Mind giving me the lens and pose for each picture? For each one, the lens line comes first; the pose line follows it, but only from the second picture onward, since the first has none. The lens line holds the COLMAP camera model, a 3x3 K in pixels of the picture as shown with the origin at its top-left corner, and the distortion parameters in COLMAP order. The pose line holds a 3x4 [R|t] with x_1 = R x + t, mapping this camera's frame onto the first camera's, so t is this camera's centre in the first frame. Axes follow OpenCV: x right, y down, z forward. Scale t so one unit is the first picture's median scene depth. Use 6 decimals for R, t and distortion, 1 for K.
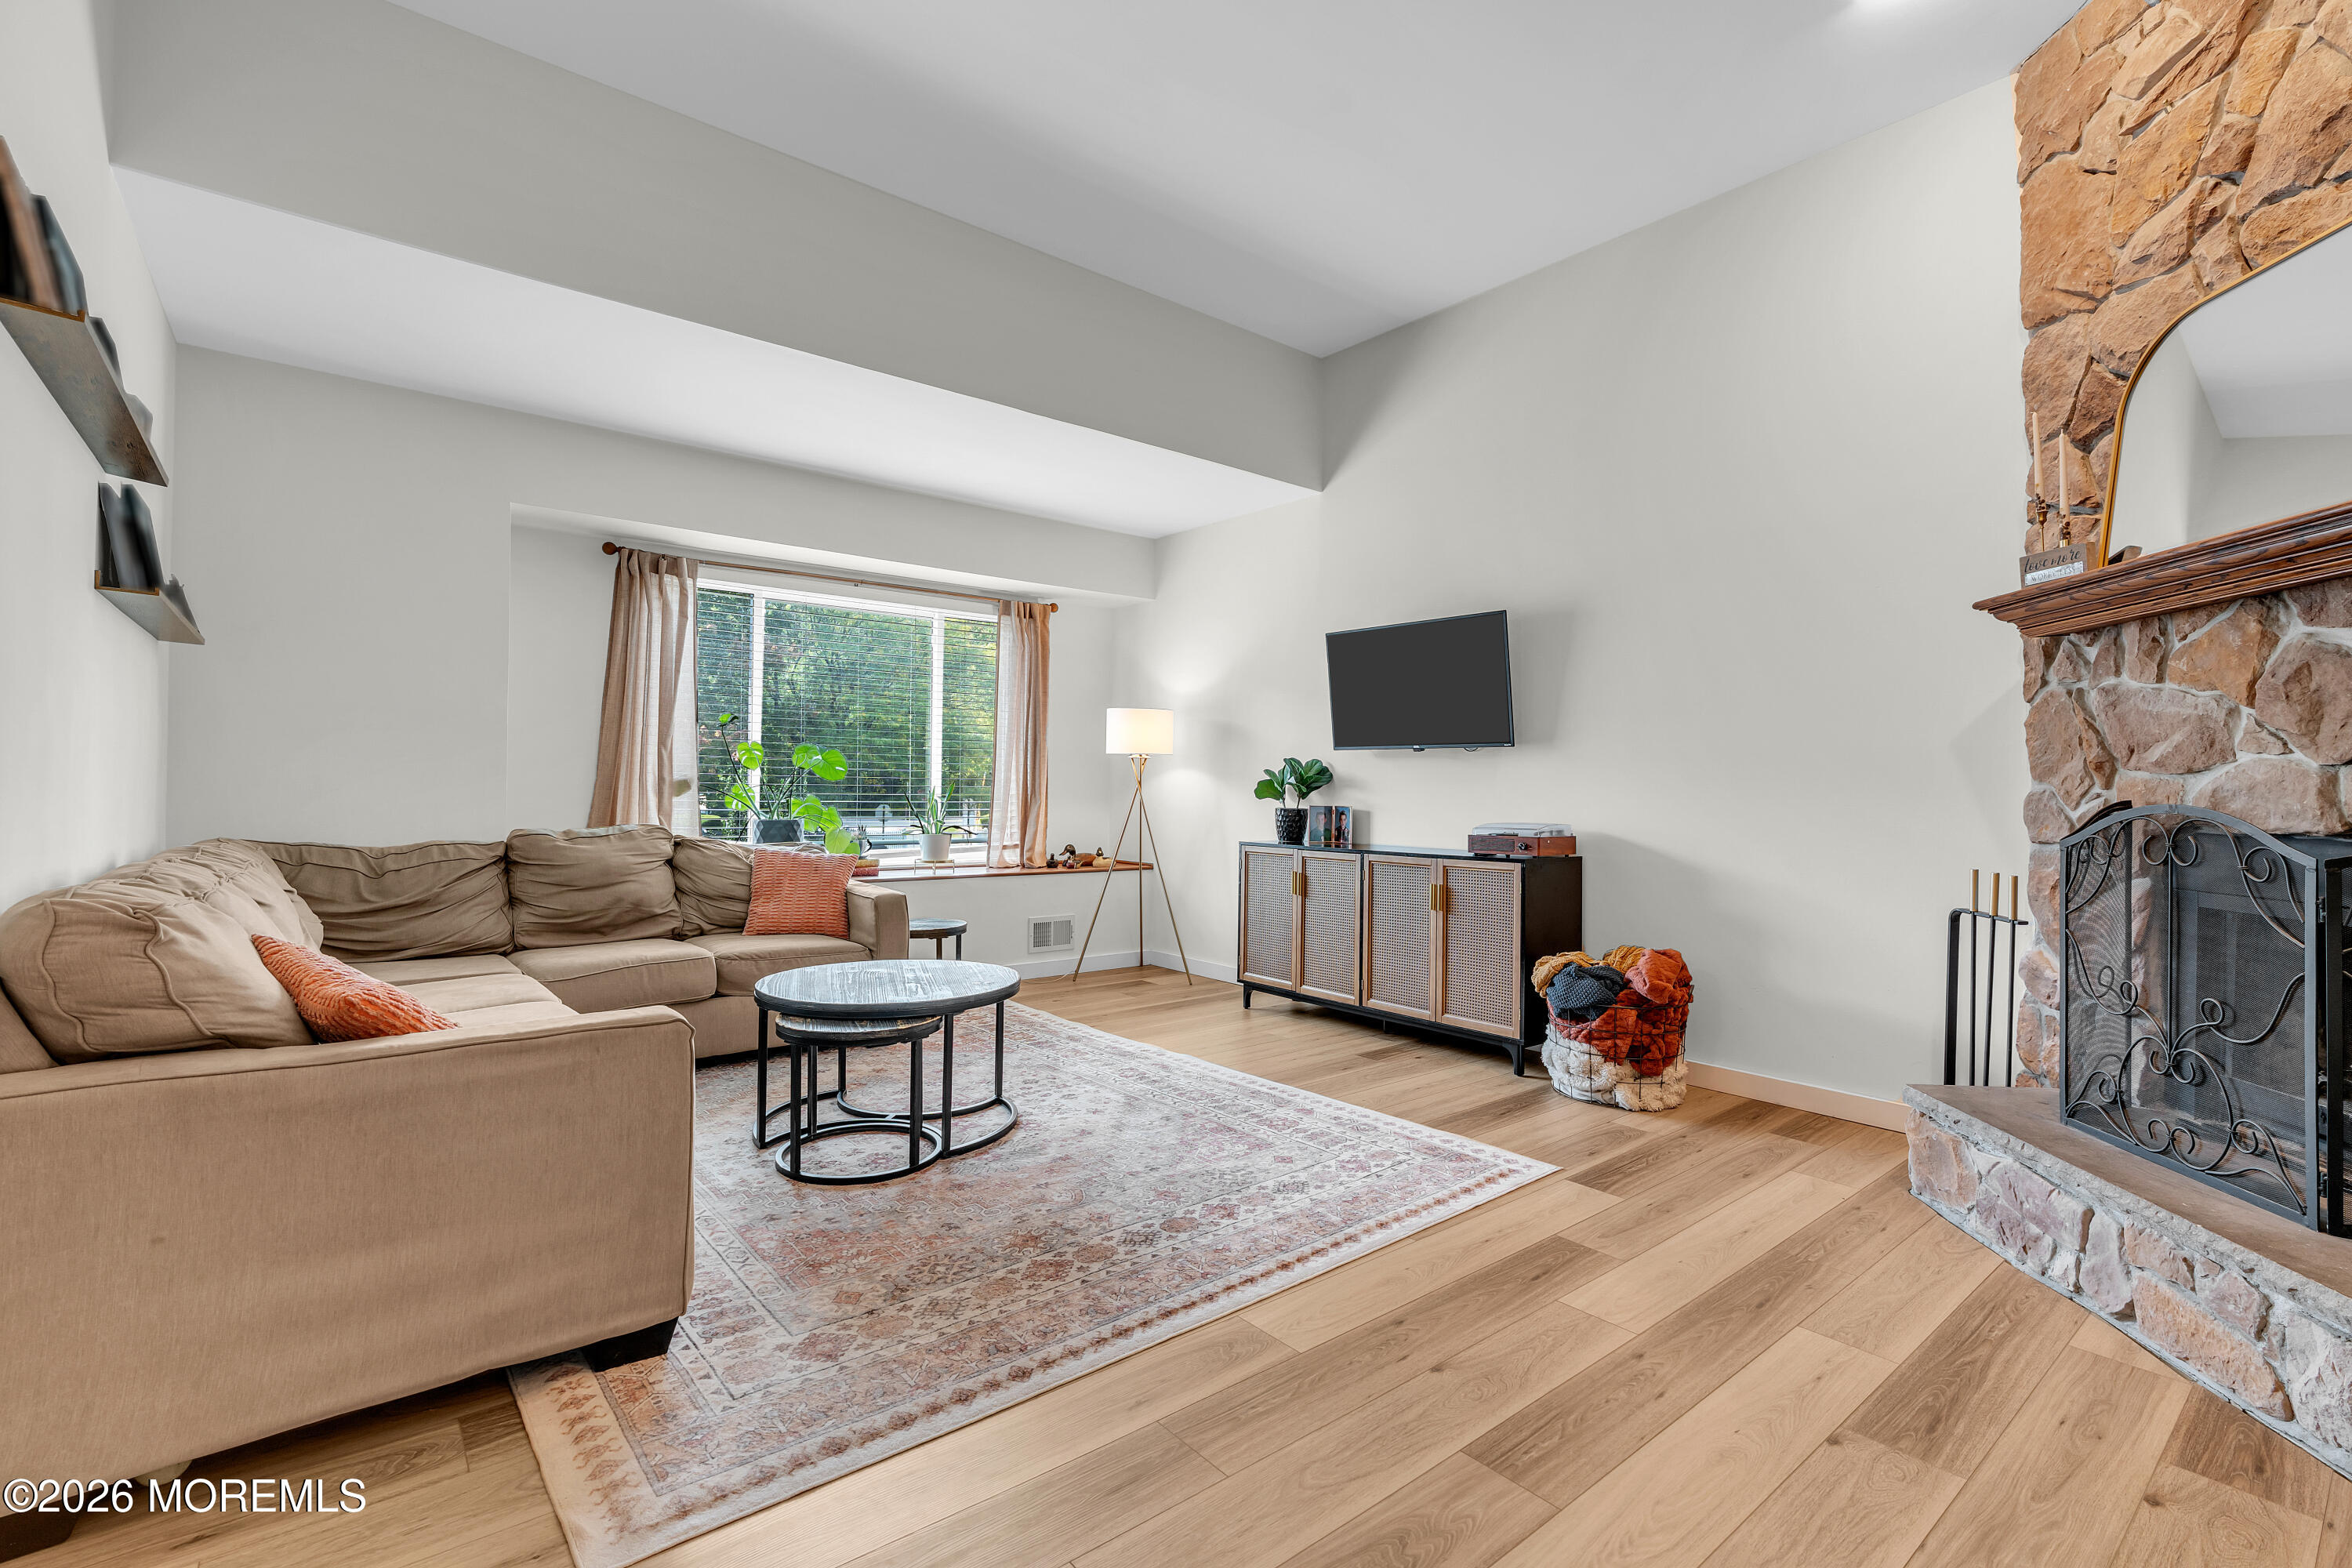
lens RADIAL K [[1059.0, 0, 1175.7], [0, 1059.0, 781.3], [0, 0, 1]] dist [-0.010904, 0.002825]
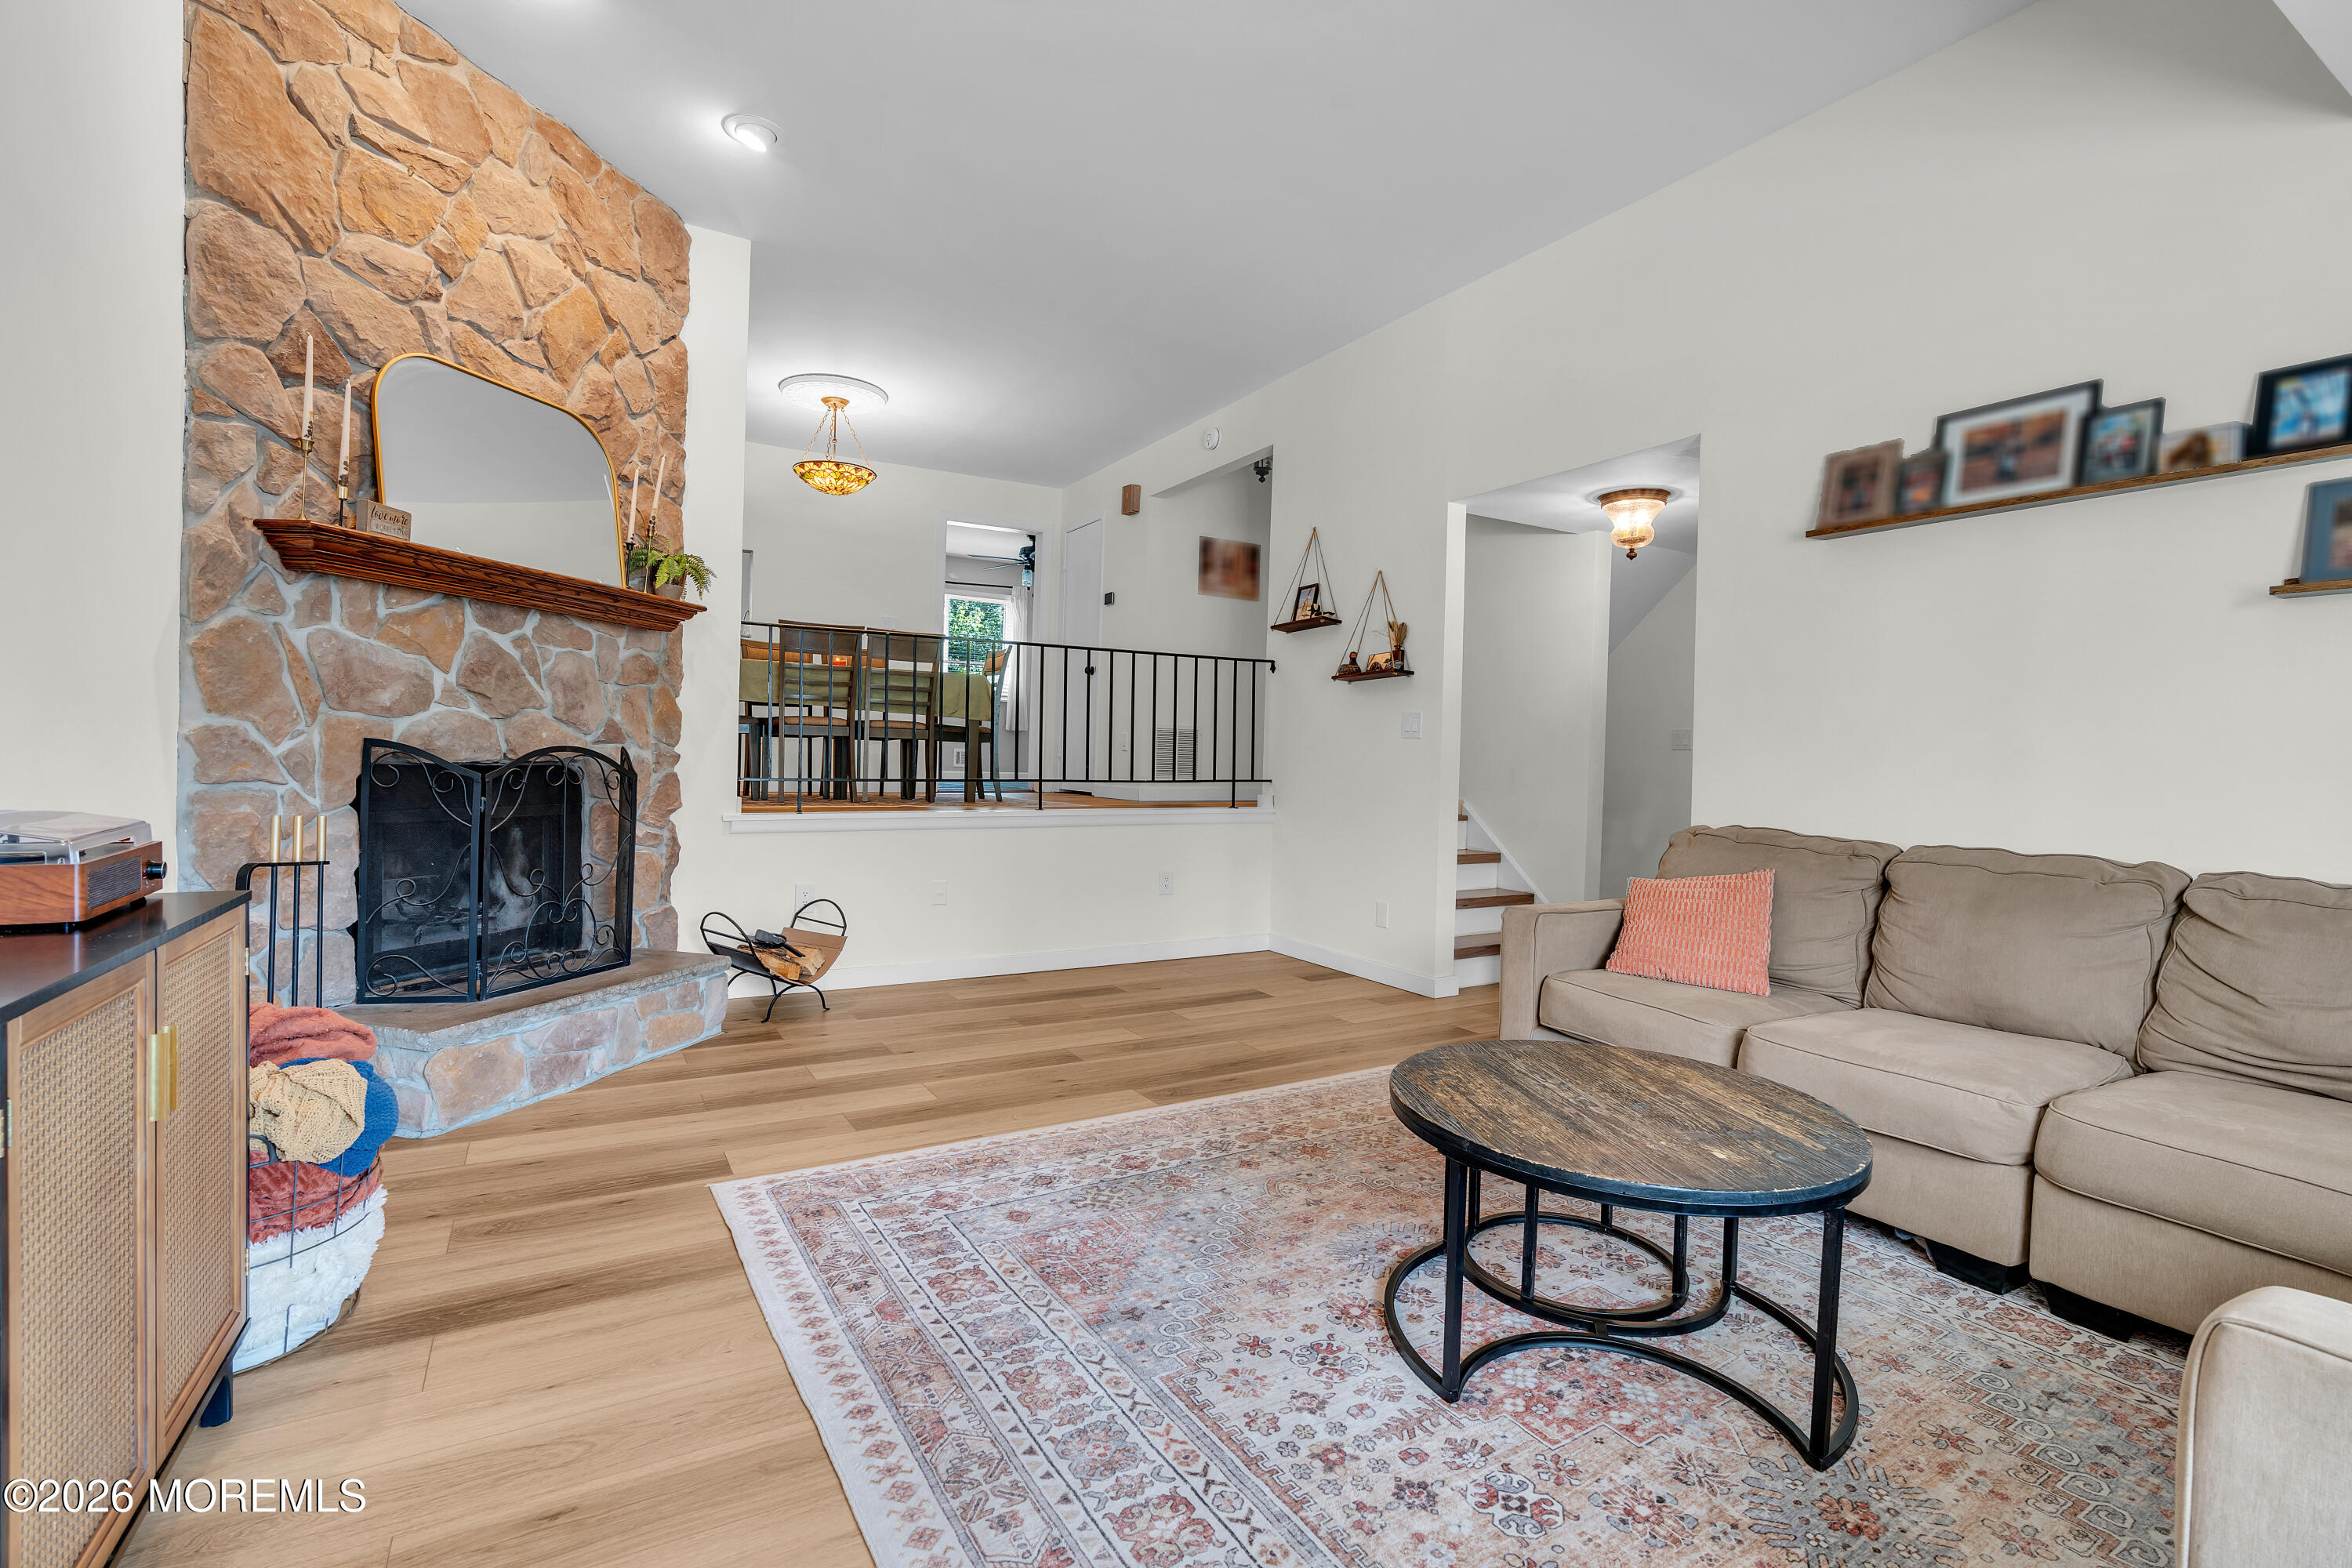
lens RADIAL K [[1059.0, 0, 1175.9], [0, 1059.0, 782.6], [0, 0, 1]] dist [-0.010904, 0.002825]
pose [[-0.988520, -0.038845, 0.146014, -0.124763], [-0.036741, 0.999179, 0.017083, 0.013128], [-0.146557, 0.011522, -0.989135, 1.849803]]
